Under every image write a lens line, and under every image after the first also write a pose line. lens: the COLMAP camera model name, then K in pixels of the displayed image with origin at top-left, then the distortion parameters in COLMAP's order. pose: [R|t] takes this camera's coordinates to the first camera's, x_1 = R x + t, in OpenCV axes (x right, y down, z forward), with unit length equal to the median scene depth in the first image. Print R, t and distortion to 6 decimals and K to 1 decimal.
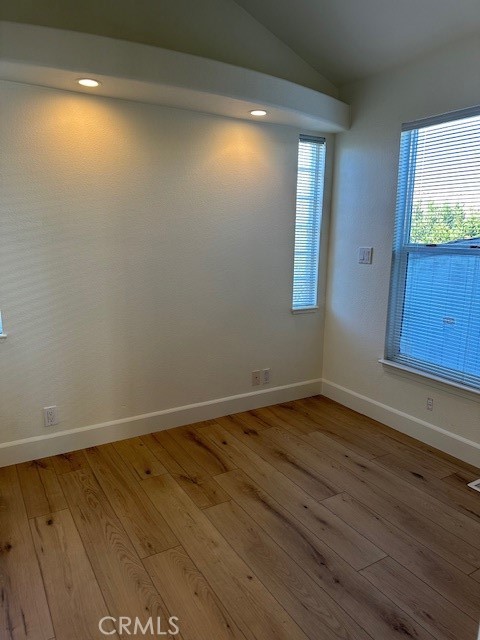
lens RADIAL K [[446.9, 0, 238.8], [0, 446.9, 325.0], [0, 0, 1]] dist [0.076719, -0.102183]
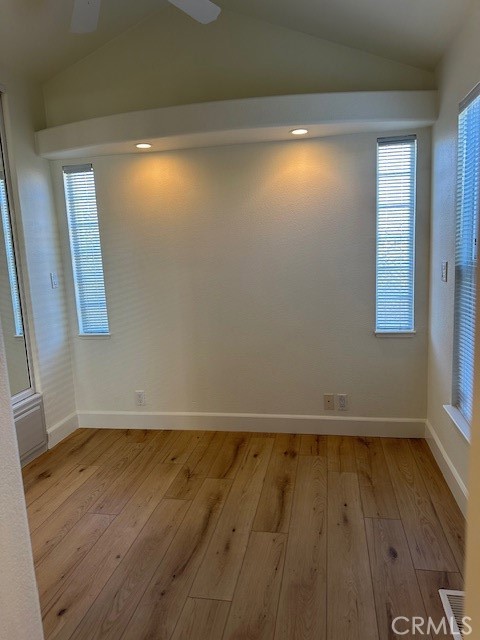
lens RADIAL K [[450.0, 0, 240.0], [0, 450.0, 315.6], [0, 0, 1]] dist [0.085829, -0.097488]
pose [[0.745468, 0.052548, -0.664467, 0.643370], [-0.081405, 0.996602, -0.012515, -0.042958], [0.661552, 0.063421, 0.747213, 0.188683]]
